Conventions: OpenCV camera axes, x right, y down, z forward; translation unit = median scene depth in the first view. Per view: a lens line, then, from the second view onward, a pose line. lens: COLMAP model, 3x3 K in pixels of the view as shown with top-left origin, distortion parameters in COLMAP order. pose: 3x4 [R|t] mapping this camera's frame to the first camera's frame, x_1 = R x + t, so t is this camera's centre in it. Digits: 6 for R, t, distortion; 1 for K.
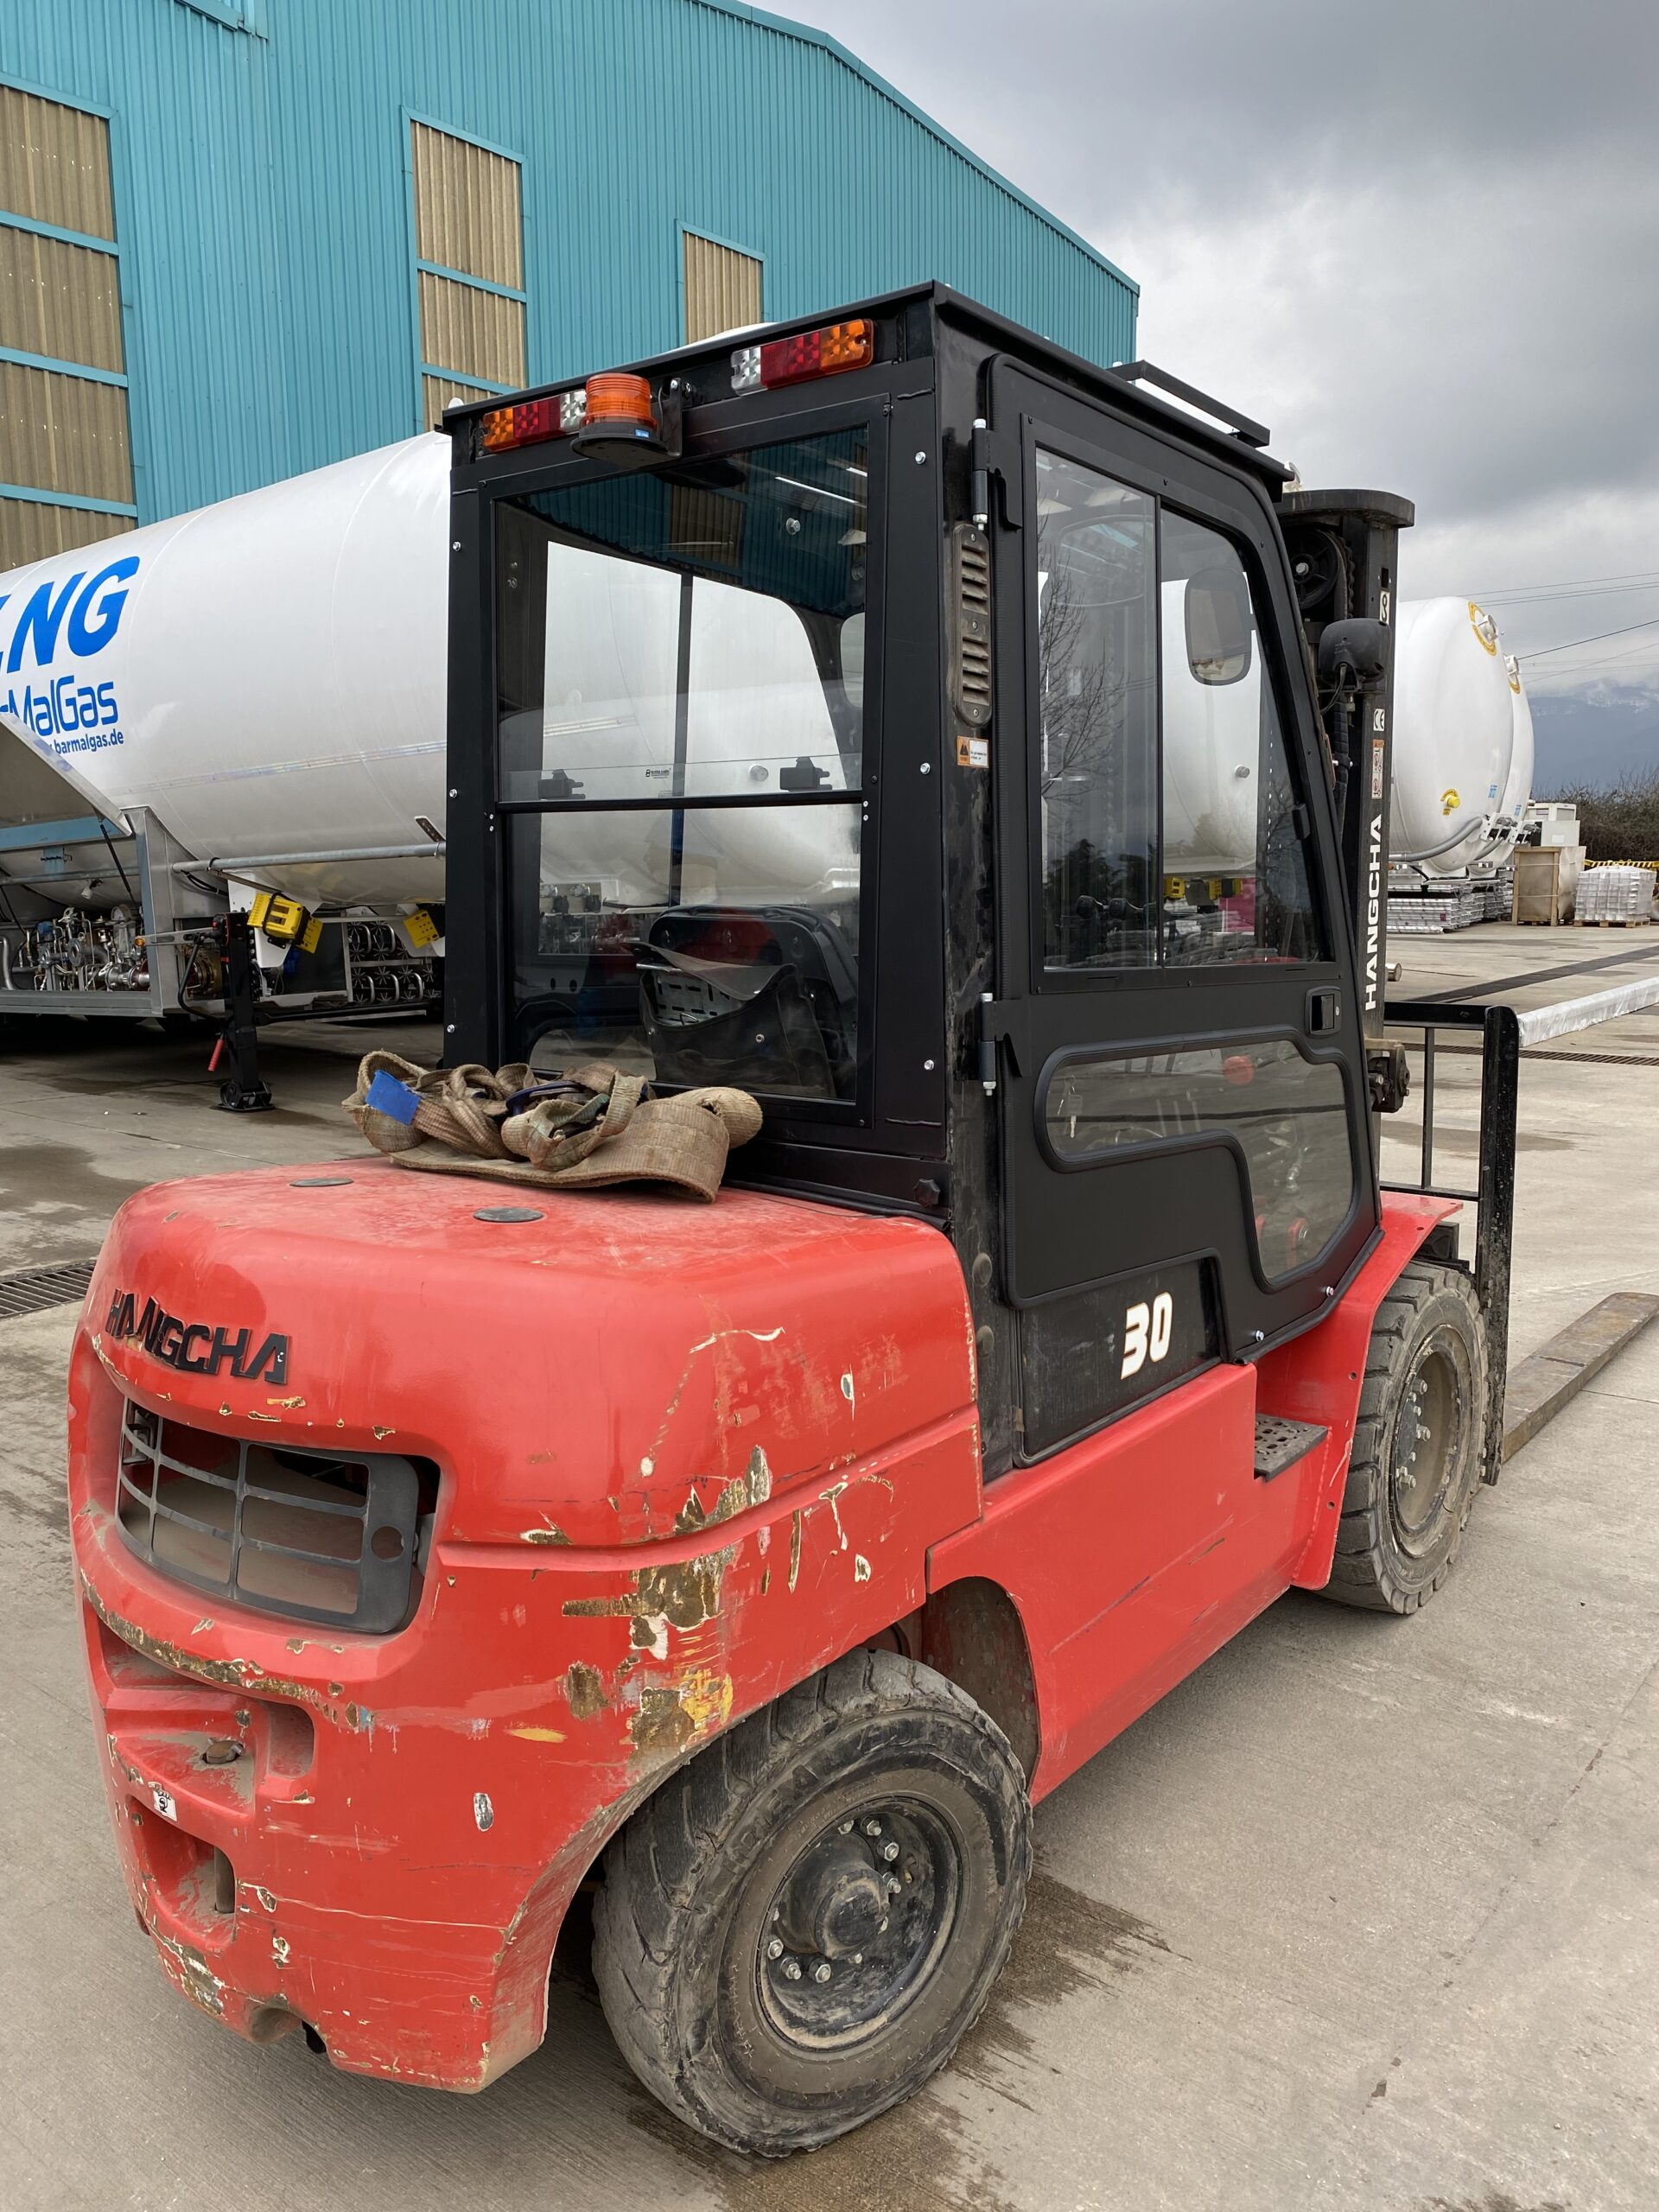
lens RADIAL K [[1653.5, 0, 829.5], [0, 1653.5, 1106.0], [0, 0, 1]] dist [-0.002836, -0.000966]
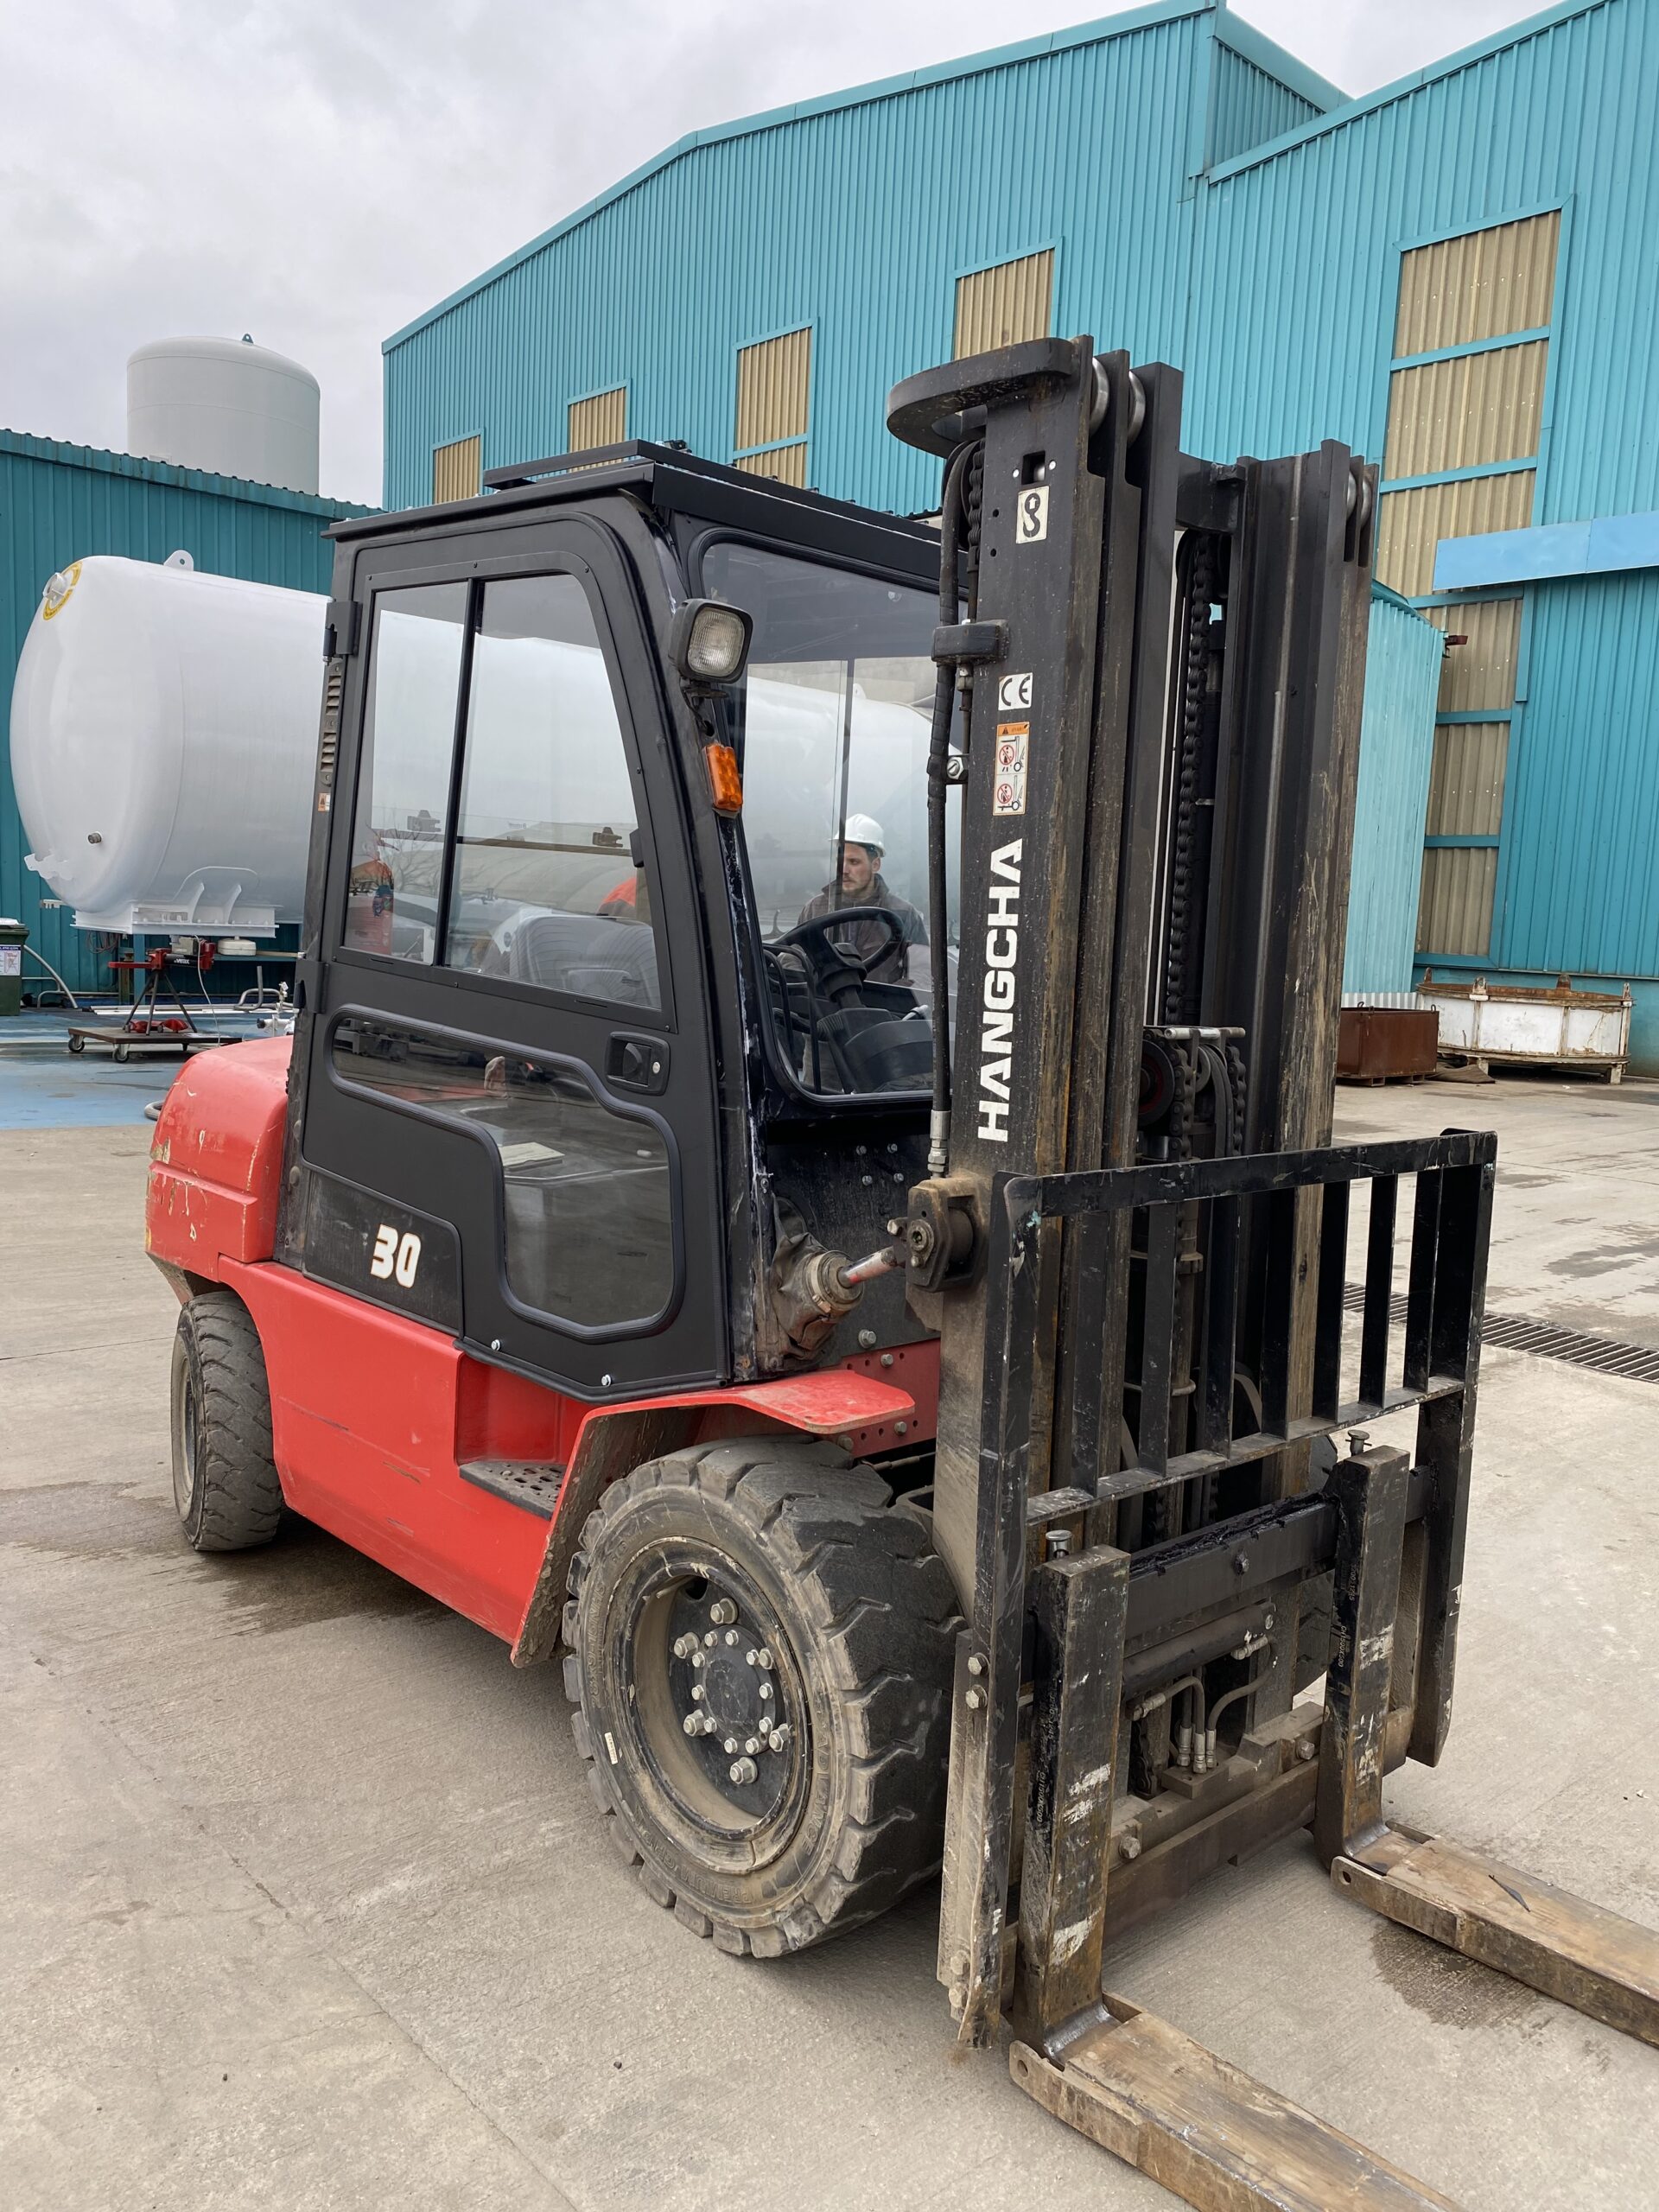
lens RADIAL K [[1704.8, 0, 829.5], [0, 1704.8, 1106.0], [0, 0, 1]] dist [0.007776, 0.001307]
pose [[-0.142796, 0.117919, -0.982703, 1.365826], [-0.182118, 0.972794, 0.143193, -0.210024], [0.972853, 0.199415, -0.117436, 1.422405]]
